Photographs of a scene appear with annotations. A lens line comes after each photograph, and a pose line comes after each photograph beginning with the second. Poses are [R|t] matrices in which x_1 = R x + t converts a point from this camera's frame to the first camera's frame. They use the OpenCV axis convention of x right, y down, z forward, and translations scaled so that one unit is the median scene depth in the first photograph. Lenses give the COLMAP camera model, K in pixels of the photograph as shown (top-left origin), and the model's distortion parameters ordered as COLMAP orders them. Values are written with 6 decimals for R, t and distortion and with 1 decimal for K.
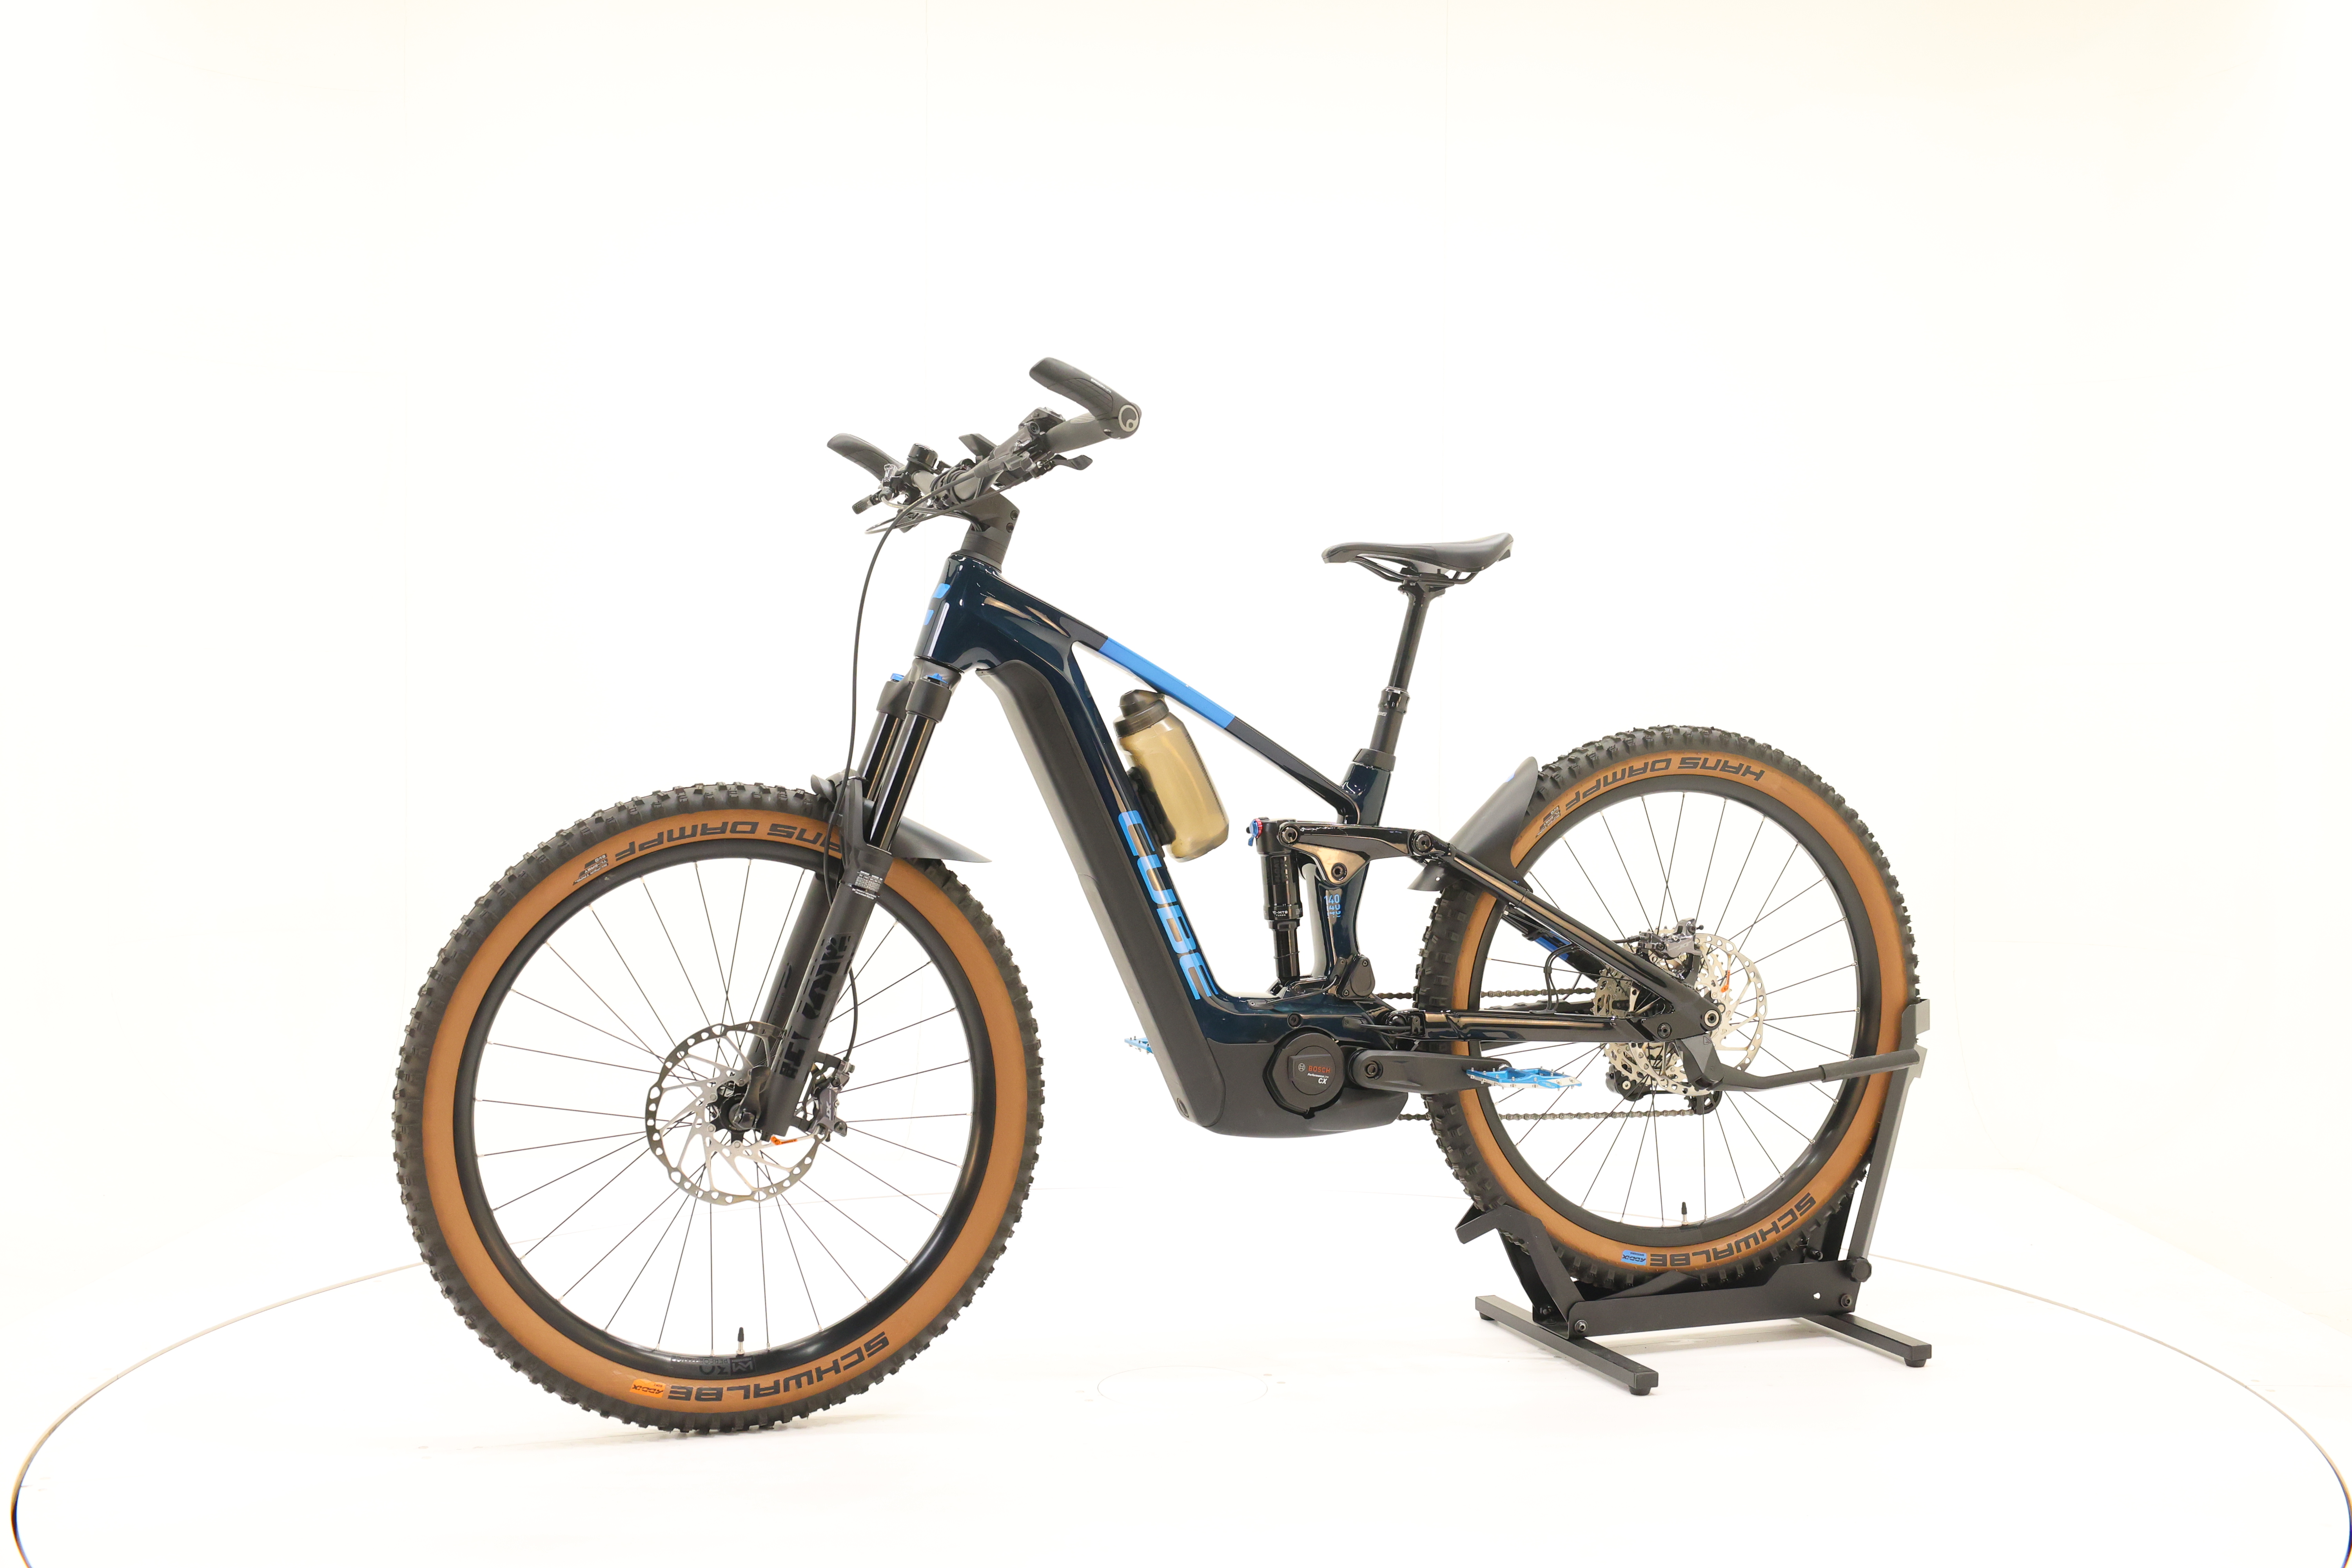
lens RADIAL K [[2539.8, 0, 1170.6], [0, 2539.8, 730.7], [0, 0, 1]] dist [-0.010412, -0.003339]
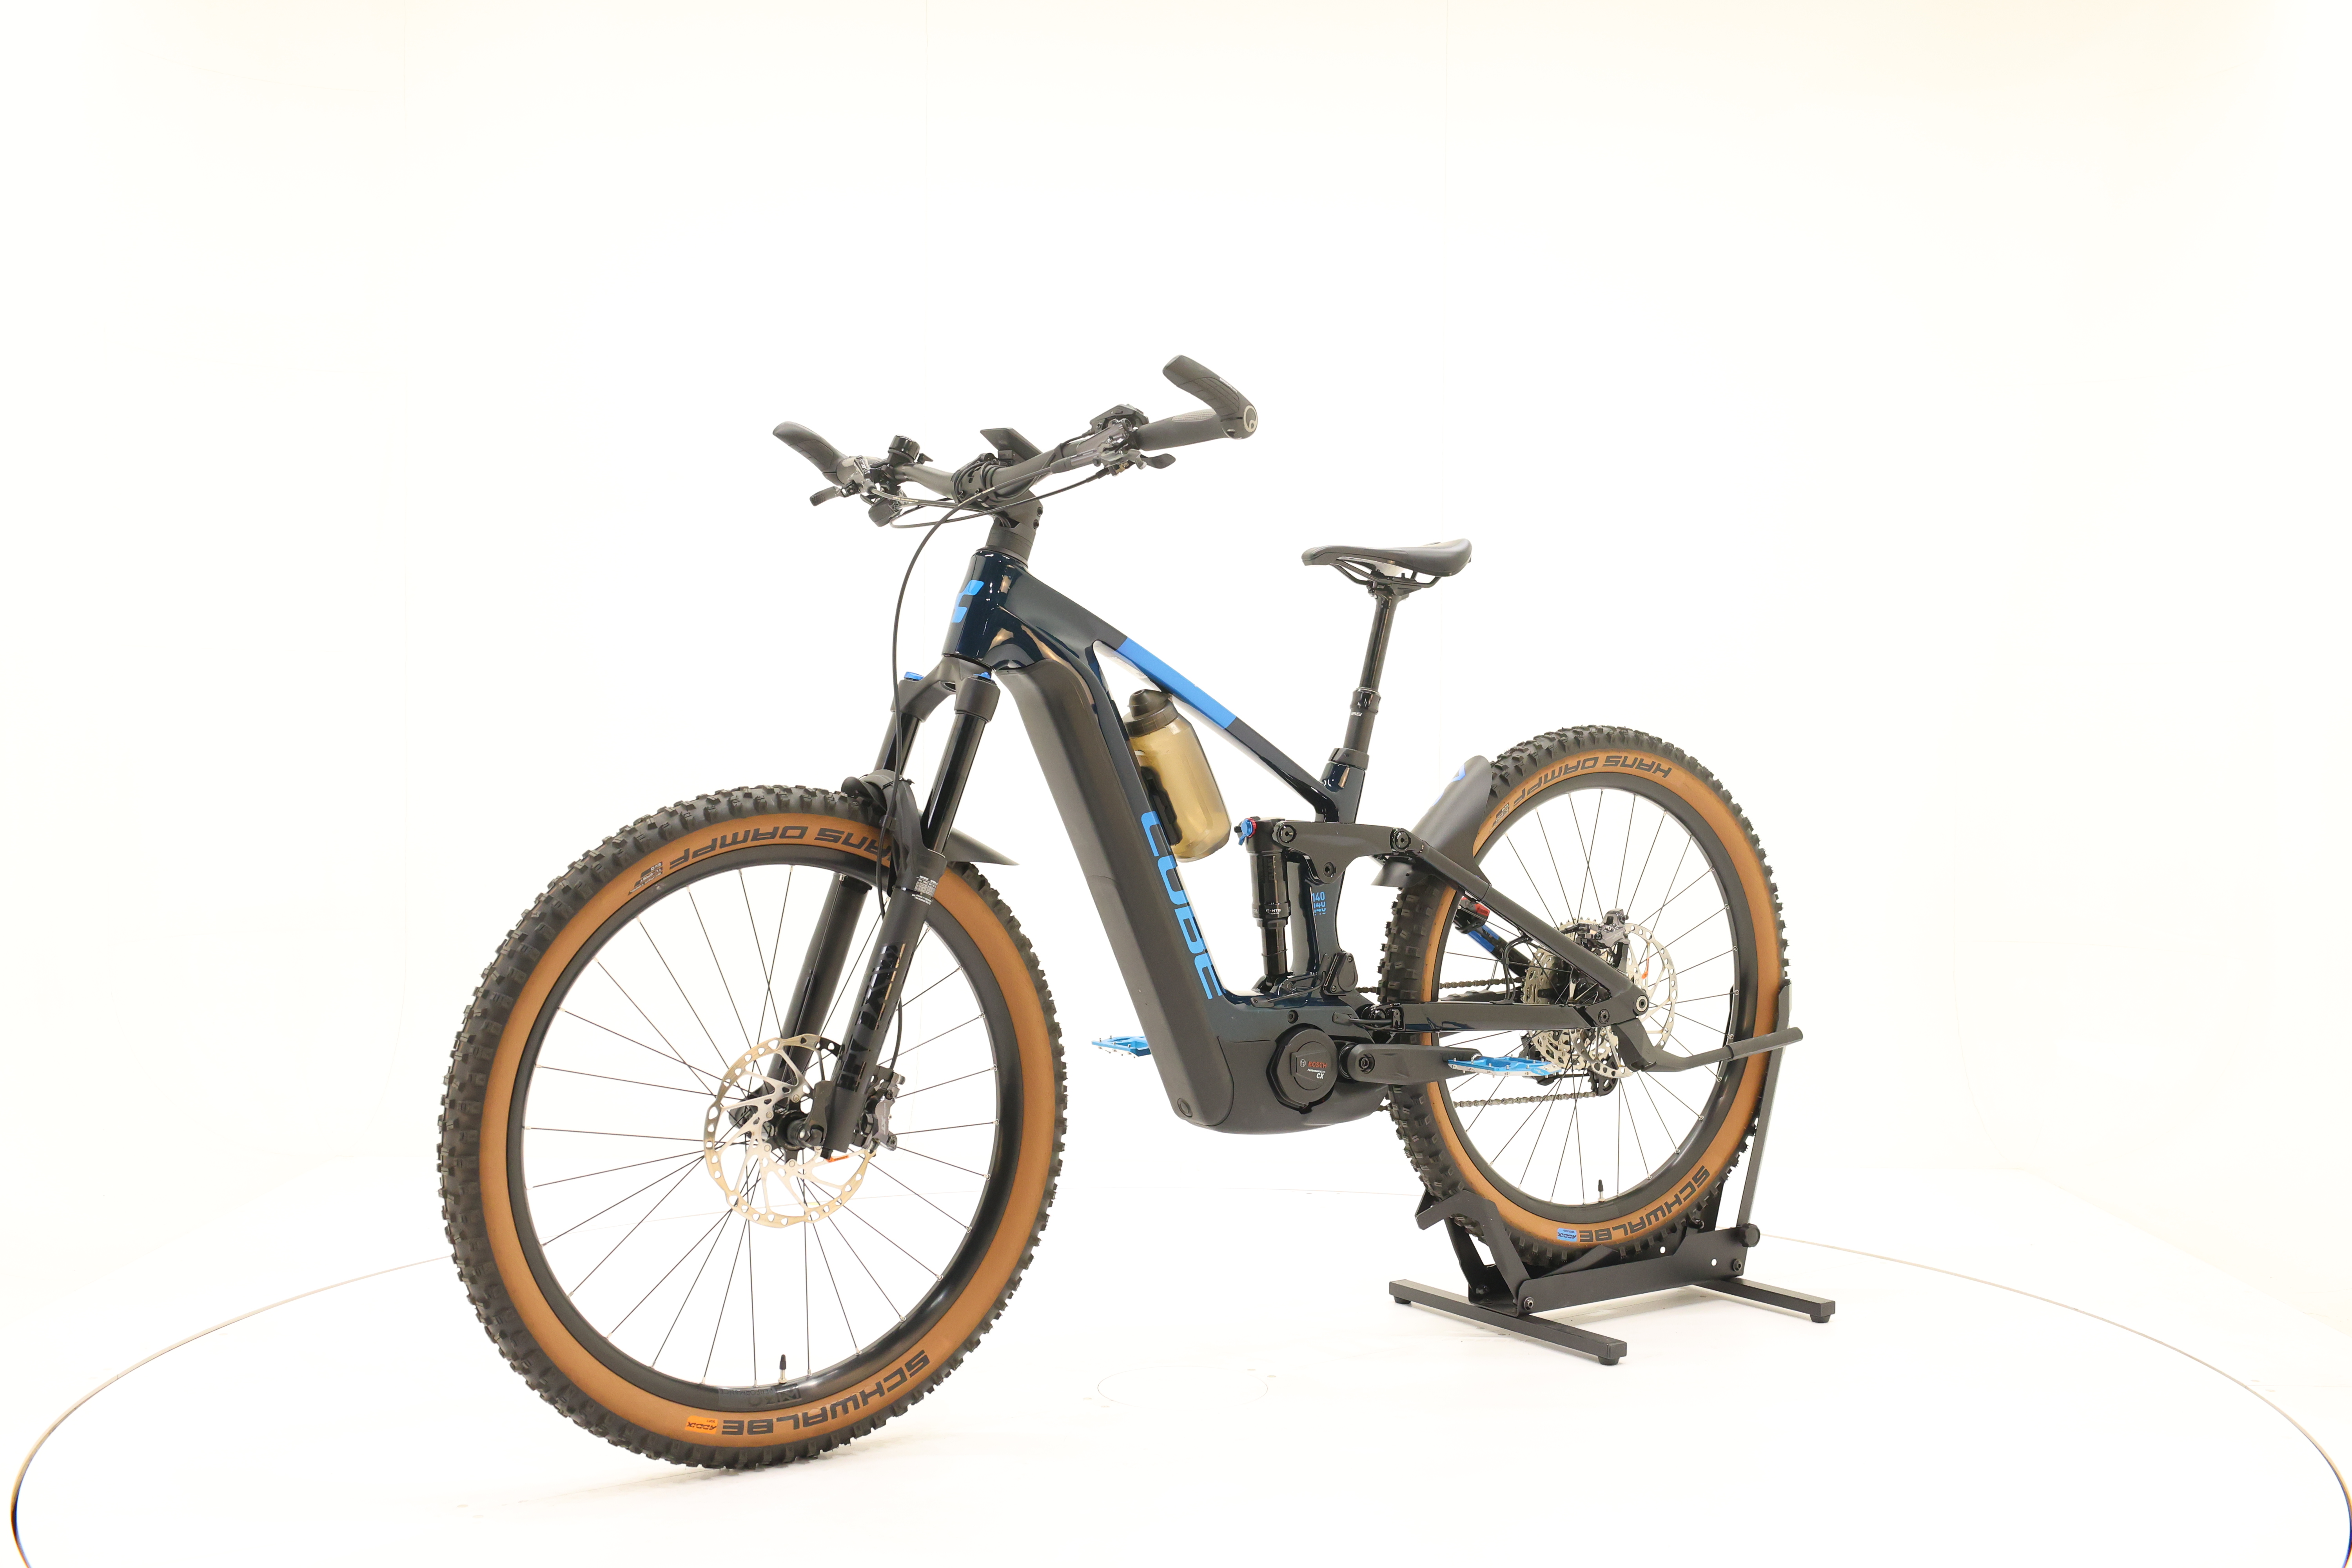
lens RADIAL K [[2539.8, 0, 1170.6], [0, 2539.8, 730.7], [0, 0, 1]] dist [-0.010412, -0.003339]
pose [[0.965623, -0.000807, 0.259944, -0.265517], [0.000664, 1.000000, 0.000635, -0.000706], [-0.259945, -0.000441, 0.965623, 0.036256]]
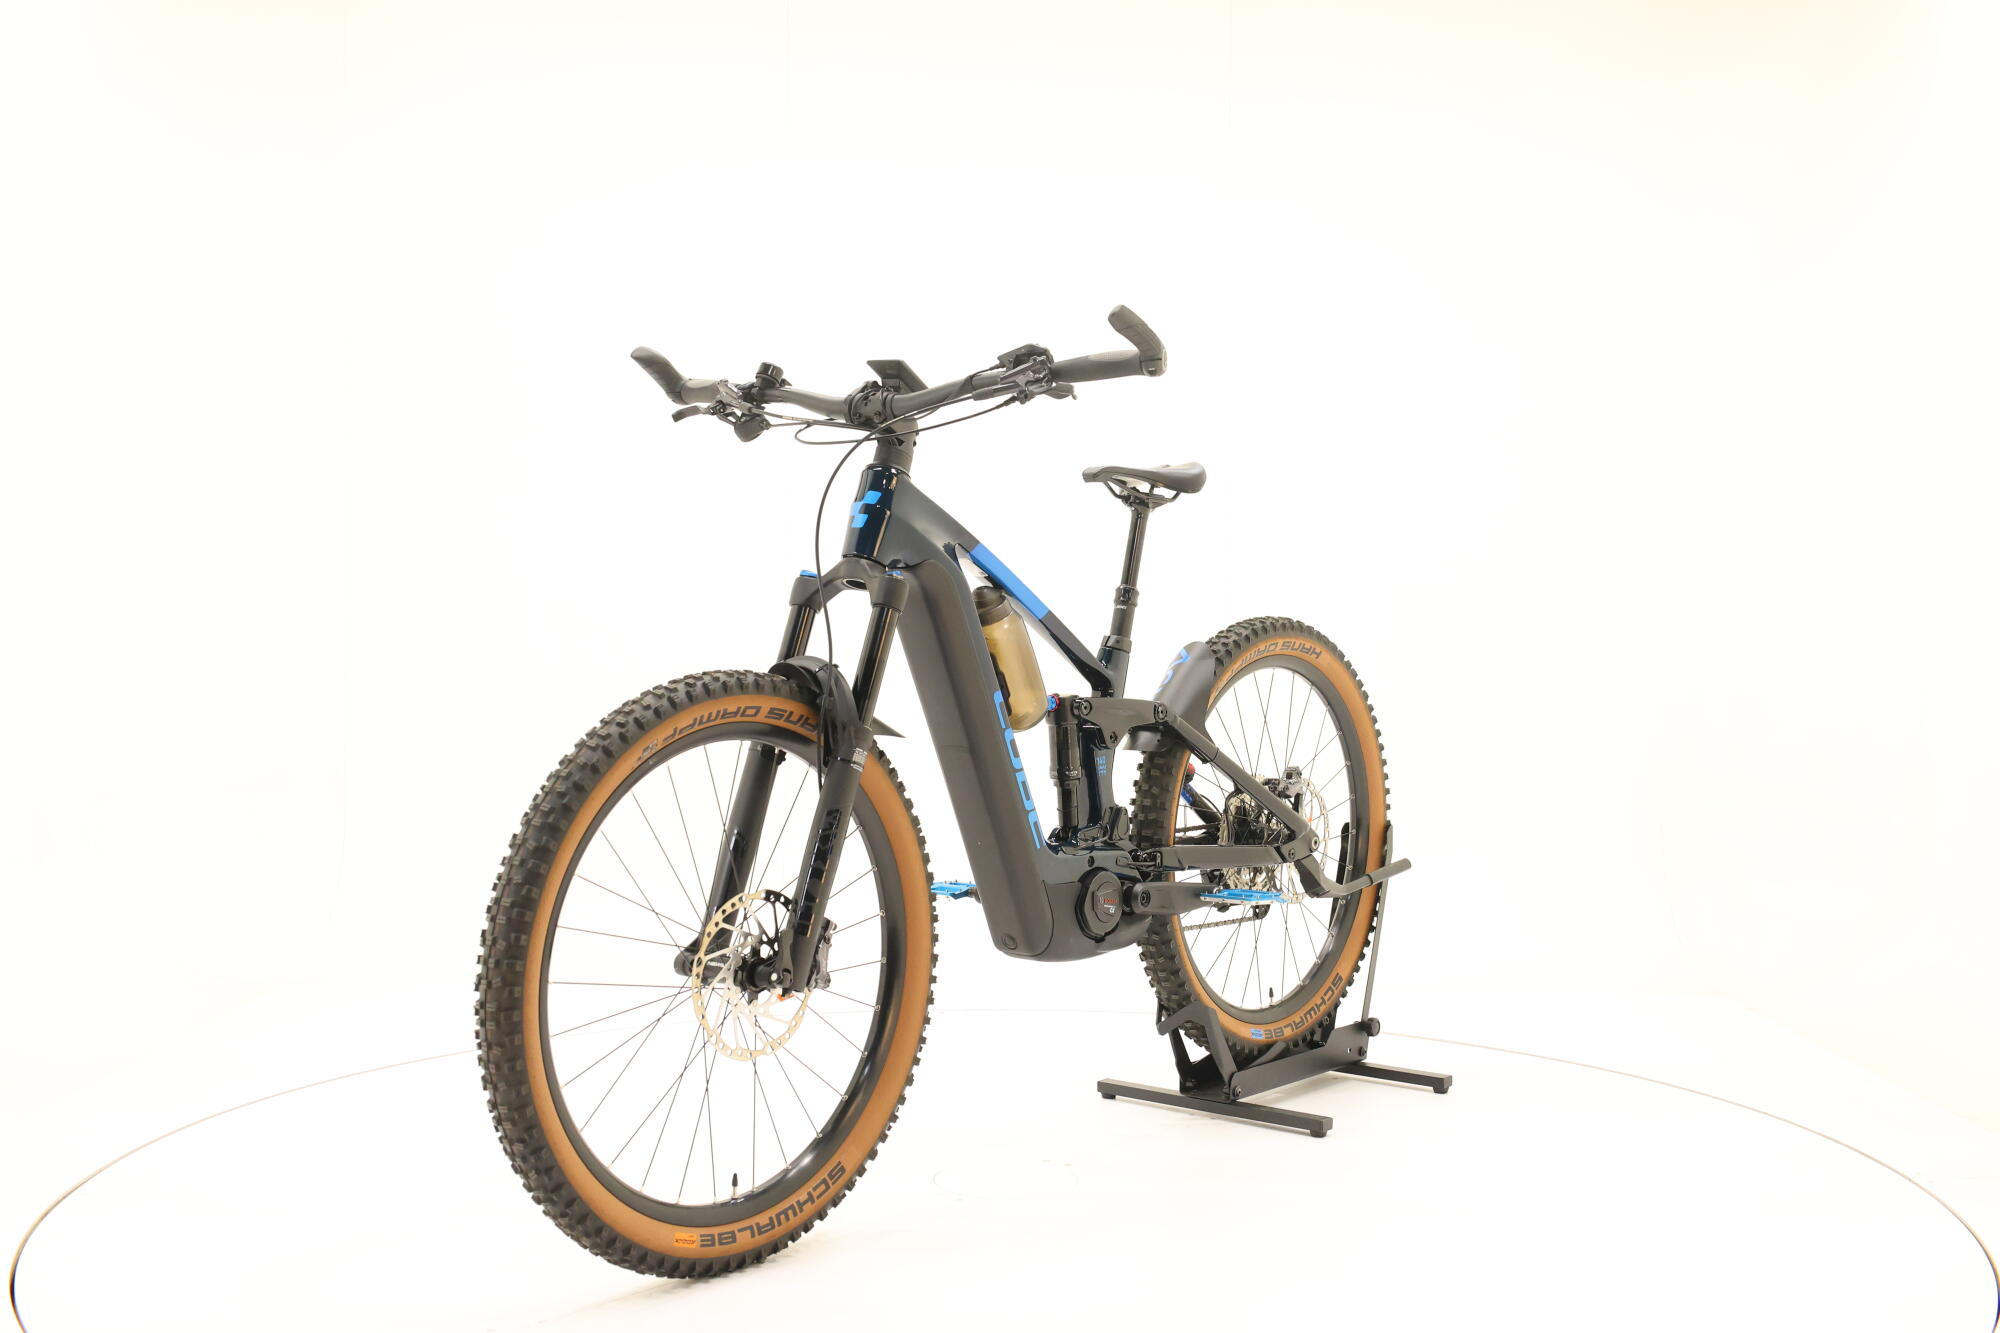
lens RADIAL K [[2159.7, 0, 995.4], [0, 2159.7, 621.2], [0, 0, 1]] dist [-0.010412, -0.003339]
pose [[0.859518, -0.001628, 0.511102, -0.522030], [0.000778, 0.999998, 0.001877, -0.001977], [-0.511104, -0.001216, 0.859518, 0.145758]]
